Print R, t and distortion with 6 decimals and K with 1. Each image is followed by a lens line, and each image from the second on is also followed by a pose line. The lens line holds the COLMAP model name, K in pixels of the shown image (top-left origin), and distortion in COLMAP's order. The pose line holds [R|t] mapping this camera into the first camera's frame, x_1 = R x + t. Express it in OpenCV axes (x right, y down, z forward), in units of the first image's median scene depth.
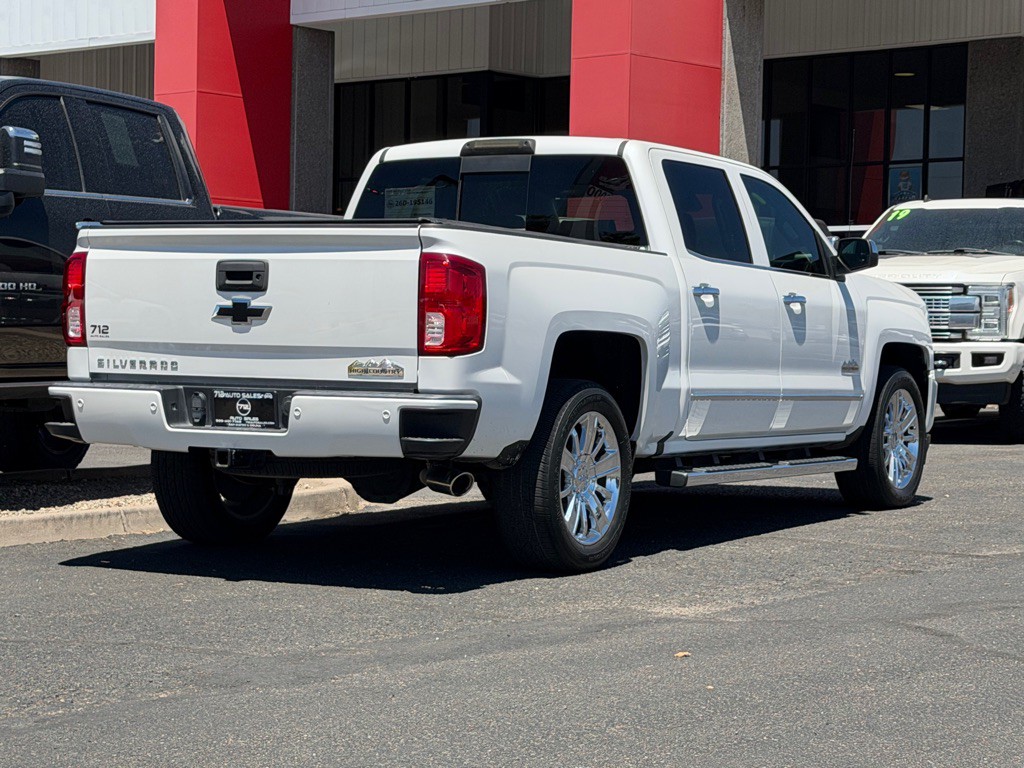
lens RADIAL K [[2303.8, 0, 513.0], [0, 2303.8, 385.1], [0, 0, 1]] dist [0.164289, -0.132899]
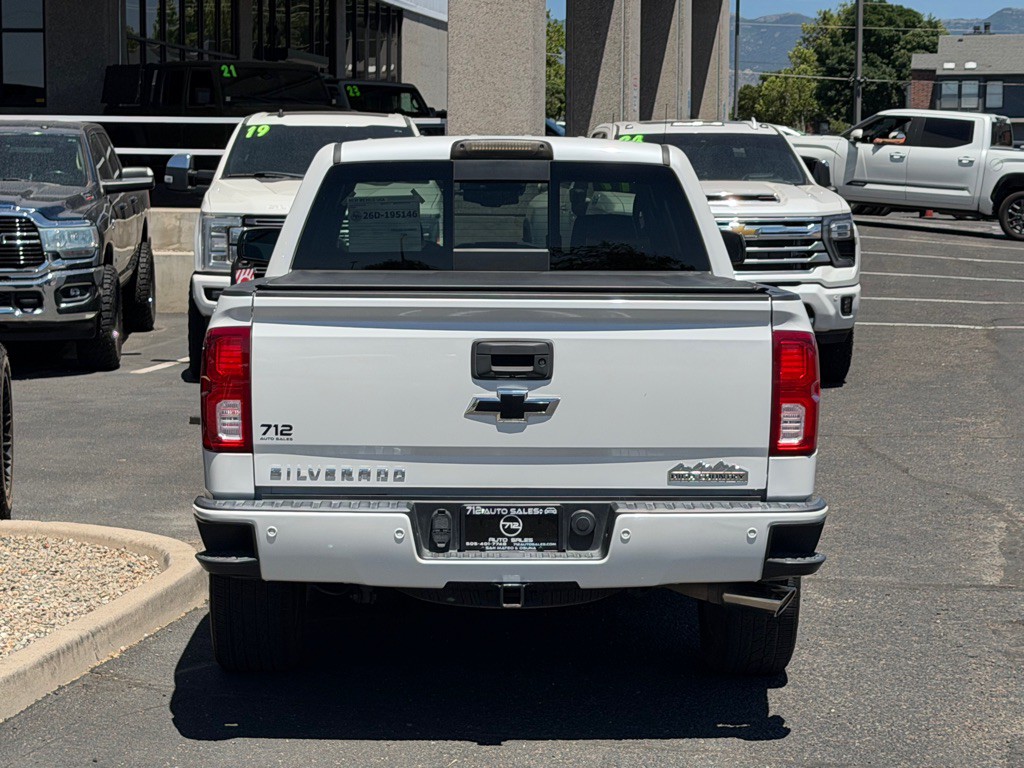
lens RADIAL K [[2302.9, 0, 515.2], [0, 2302.9, 379.1], [0, 0, 1]] dist [0.164621, -0.021717]
pose [[0.859703, -0.056530, 0.507656, -0.426289], [0.019940, 0.996814, 0.077231, -0.084068], [-0.510404, -0.056273, 0.858091, 0.274739]]
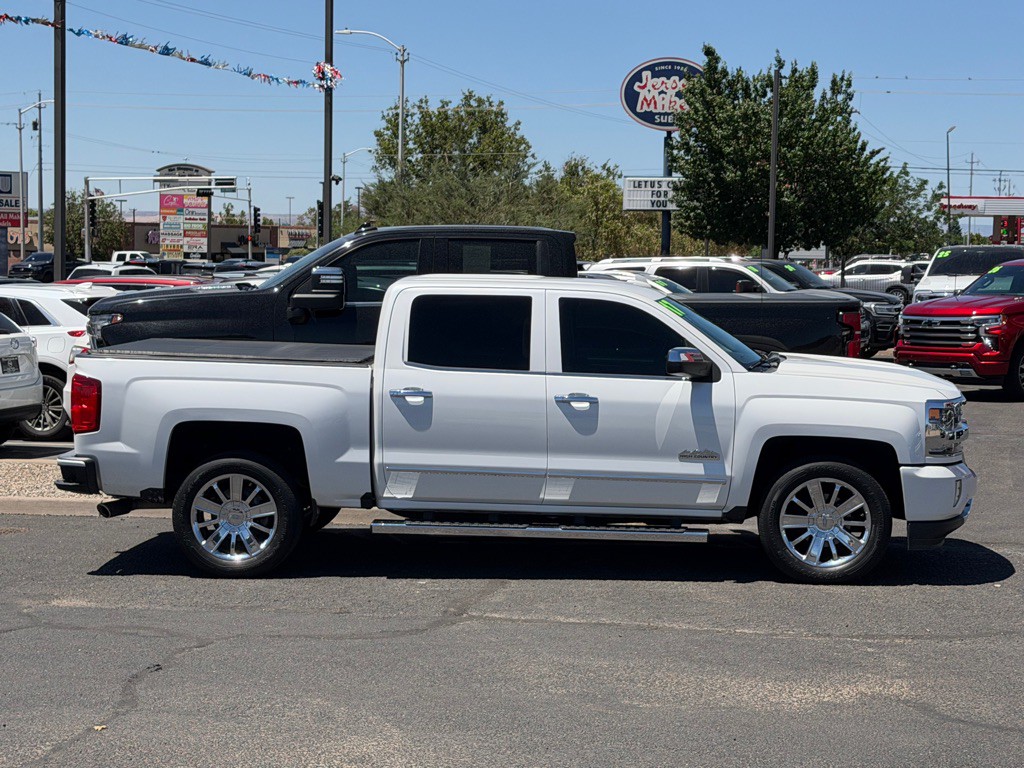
lens RADIAL K [[2309.5, 0, 486.1], [0, 2309.5, 383.9], [0, 0, 1]] dist [0.144315, 0.168092]
pose [[0.403182, 0.046565, -0.913934, 1.306386], [-0.023107, 0.998904, 0.040701, -0.099420], [0.914828, 0.004709, 0.403816, 0.468133]]
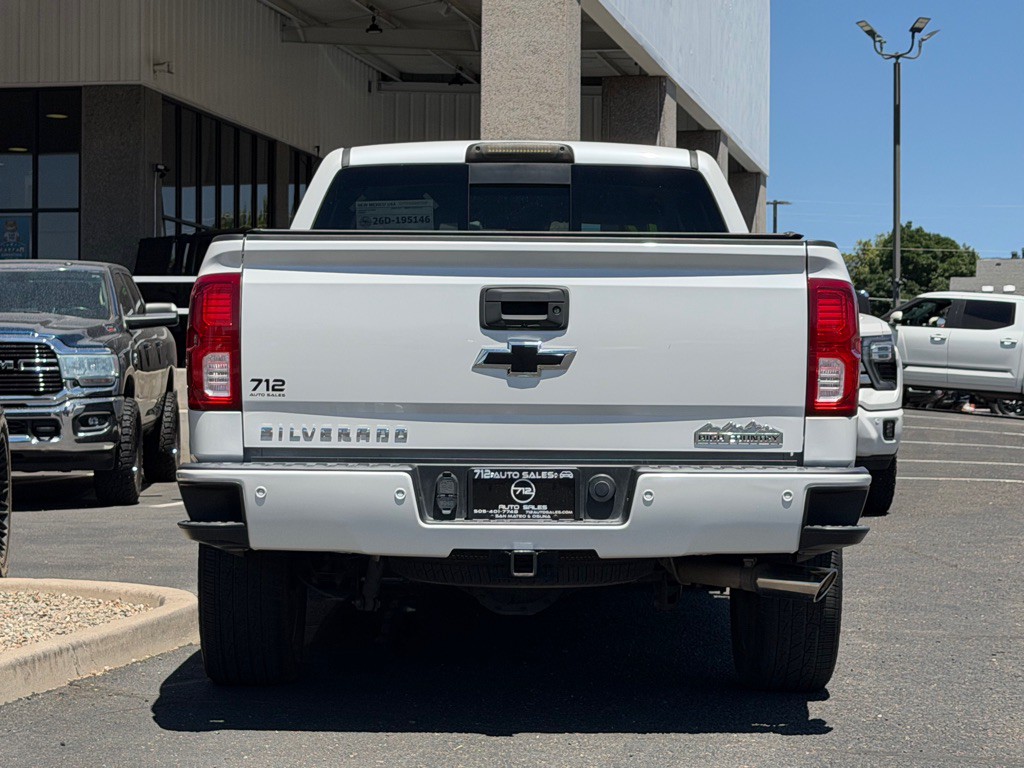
lens RADIAL K [[2303.8, 0, 513.0], [0, 2303.8, 385.1], [0, 0, 1]] dist [0.164289, -0.132899]
pose [[0.869035, -0.005940, 0.494714, -0.395376], [0.019432, 0.999566, -0.022133, -0.006384], [-0.494368, 0.028847, 0.868774, 0.315573]]
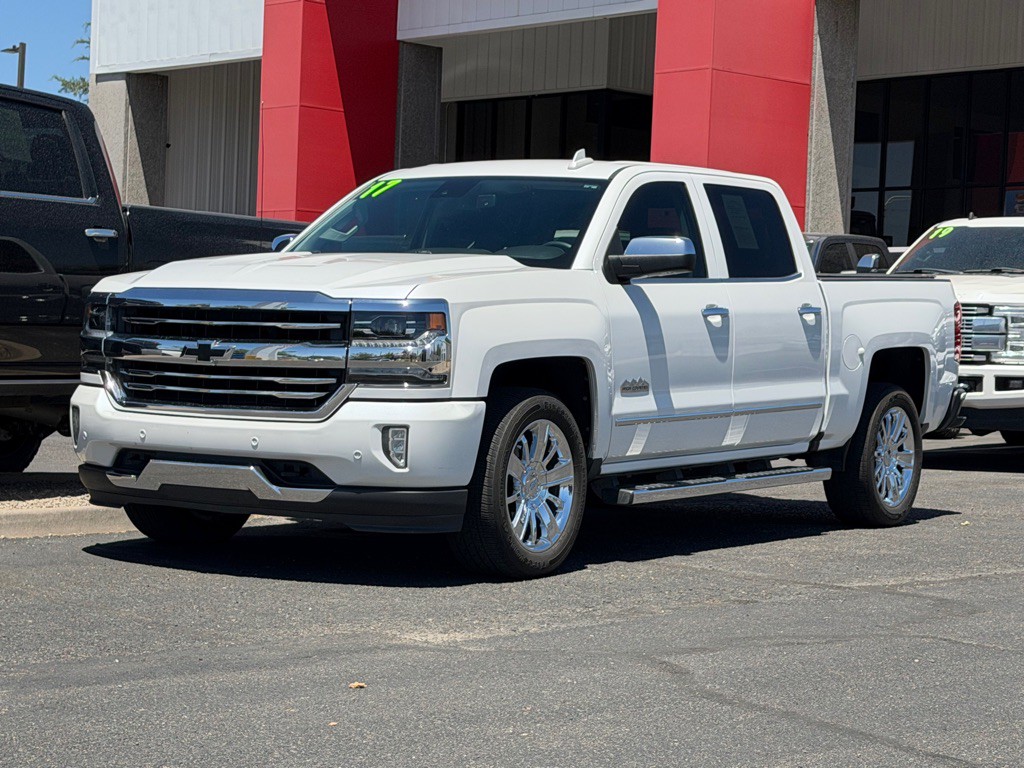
lens RADIAL K [[2261.7, 0, 504.1], [0, 2261.7, 385.6], [0, 0, 1]] dist [0.160490, -0.039511]
pose [[0.995635, 0.020538, -0.091050, 0.139911], [-0.021322, 0.999743, -0.007655, 0.002576], [0.090869, 0.009563, 0.995817, 0.076315]]
